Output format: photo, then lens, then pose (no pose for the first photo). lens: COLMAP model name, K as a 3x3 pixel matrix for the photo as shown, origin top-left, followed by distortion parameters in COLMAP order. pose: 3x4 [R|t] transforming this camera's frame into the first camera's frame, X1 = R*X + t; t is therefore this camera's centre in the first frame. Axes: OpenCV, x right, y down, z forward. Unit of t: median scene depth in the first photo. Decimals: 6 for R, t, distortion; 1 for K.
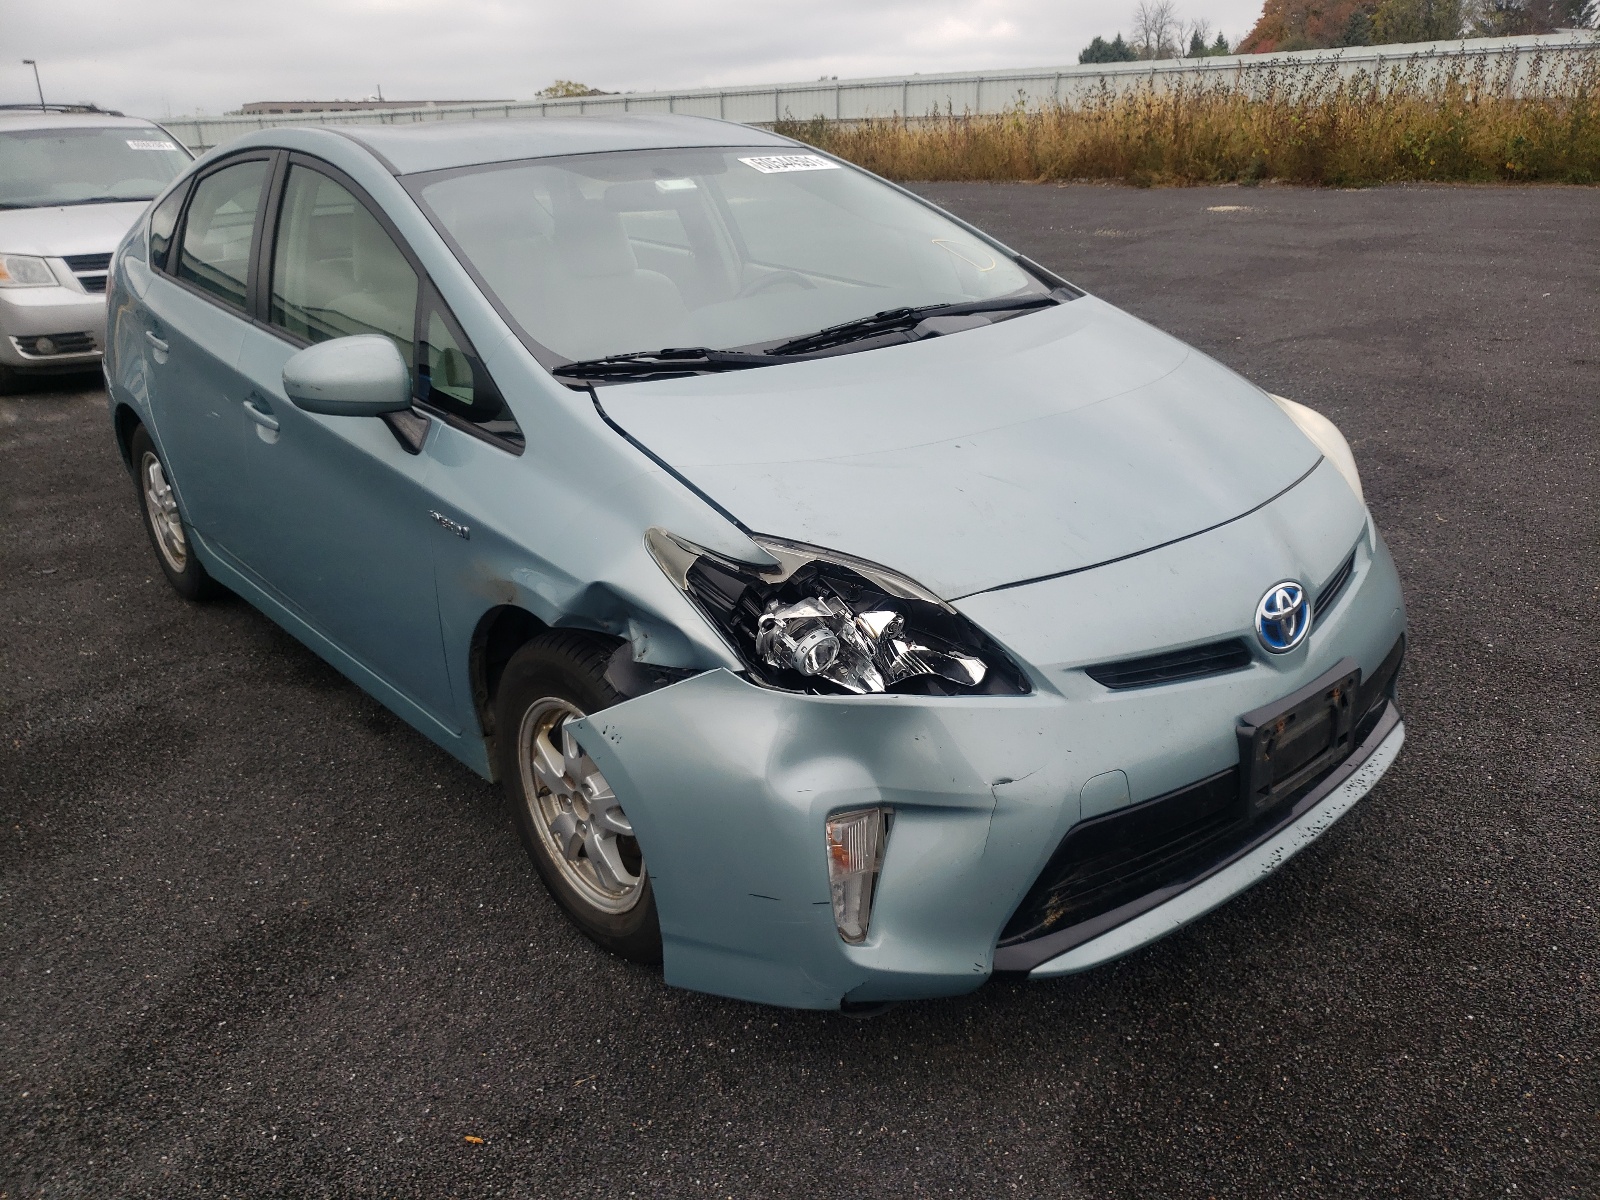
lens RADIAL K [[1204.7, 0, 800.0], [0, 1204.7, 600.0], [0, 0, 1]] dist [-0.053912, 0.063579]
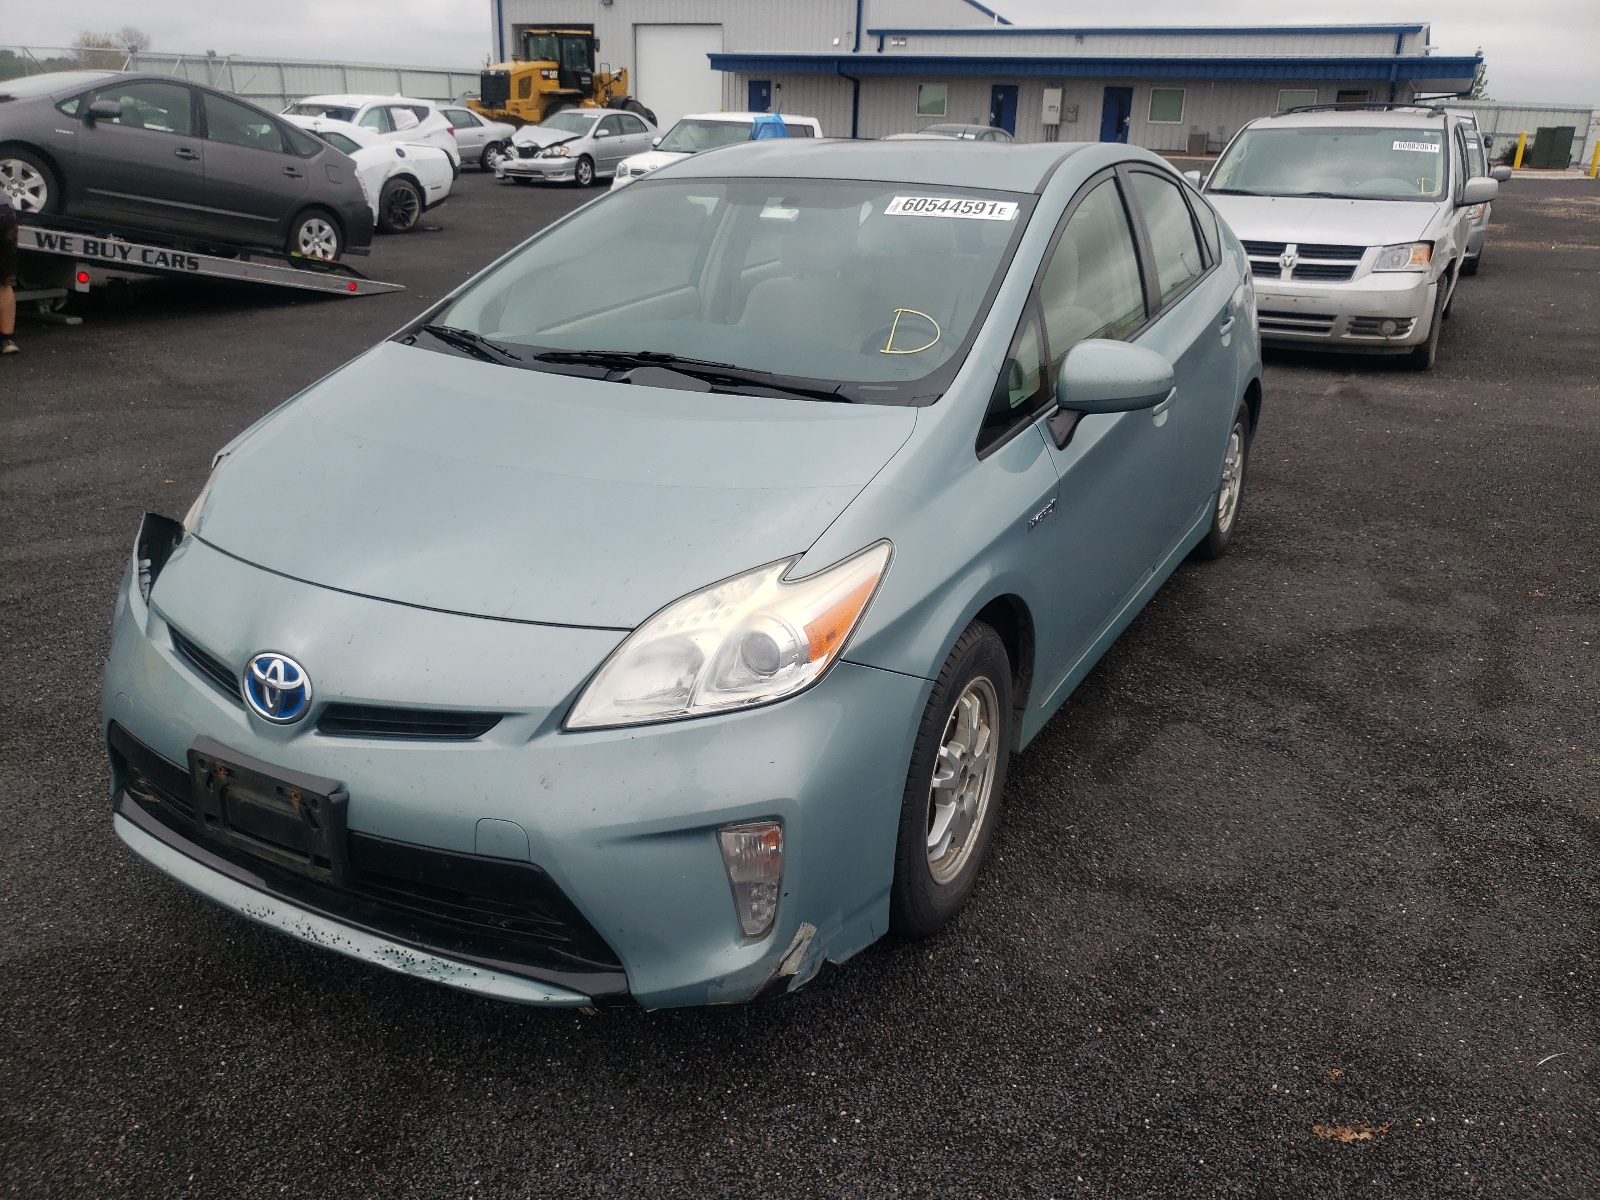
lens RADIAL K [[1204.7, 0, 800.0], [0, 1204.7, 600.0], [0, 0, 1]] dist [-0.053912, 0.063579]
pose [[0.388912, 0.371082, -0.843235, 1.153692], [-0.365039, 0.902445, 0.228777, -0.361892], [0.845869, 0.218840, 0.486431, 0.734137]]
